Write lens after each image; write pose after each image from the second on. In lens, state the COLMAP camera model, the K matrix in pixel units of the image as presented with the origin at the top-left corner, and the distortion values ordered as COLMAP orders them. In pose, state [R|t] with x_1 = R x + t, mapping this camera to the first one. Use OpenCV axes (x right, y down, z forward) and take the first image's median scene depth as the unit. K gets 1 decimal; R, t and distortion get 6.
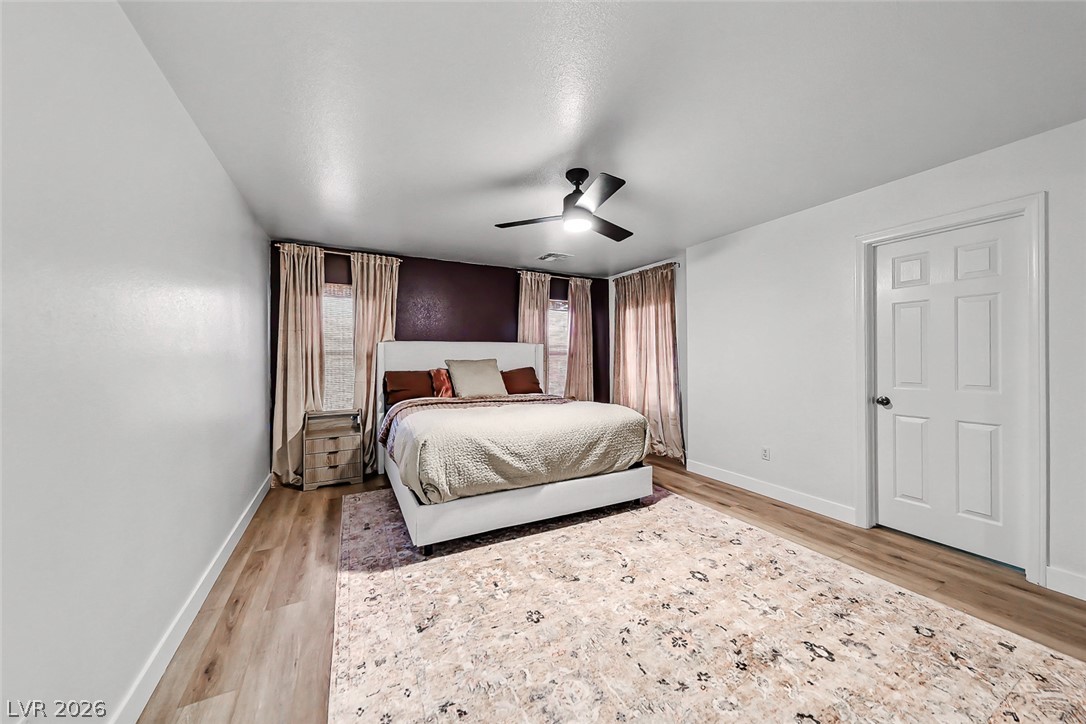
lens RADIAL K [[377.3, 0, 543.0], [0, 377.3, 362.0], [0, 0, 1]] dist [-0.000639, 0.000029]
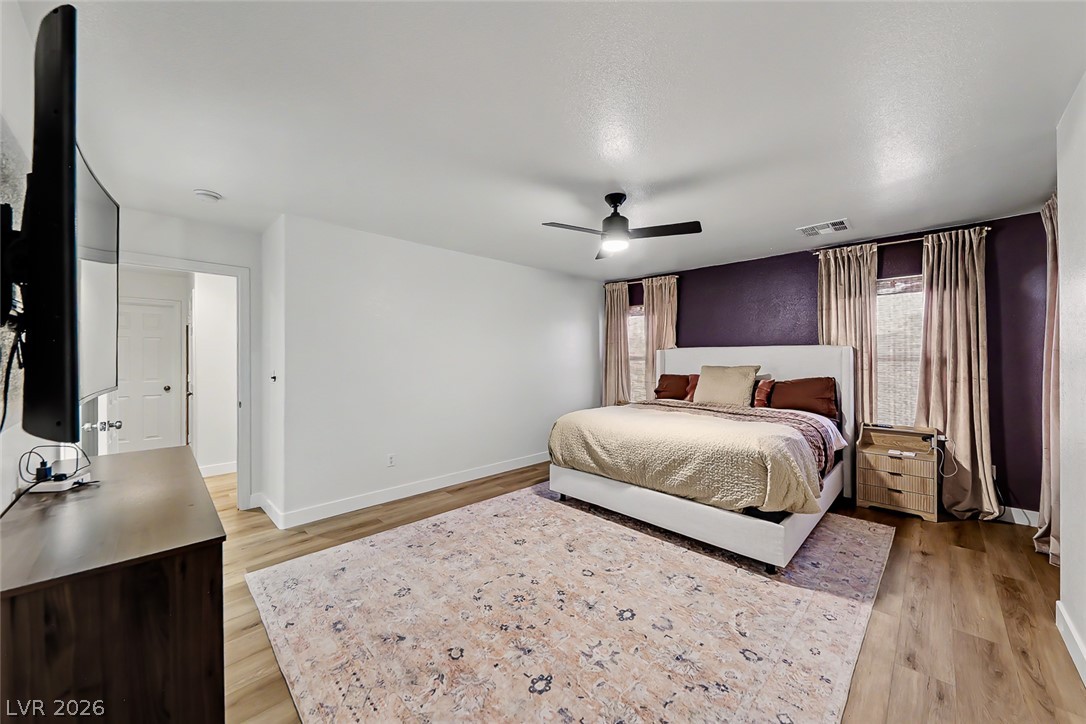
lens RADIAL K [[392.9, 0, 535.6], [0, 392.9, 363.1], [0, 0, 1]] dist [-0.001509, 0.000013]
pose [[0.283167, 0.017795, -0.958906, 1.036049], [-0.011171, 0.999821, 0.015256, -0.038914], [0.959006, 0.006392, 0.283315, 0.433711]]
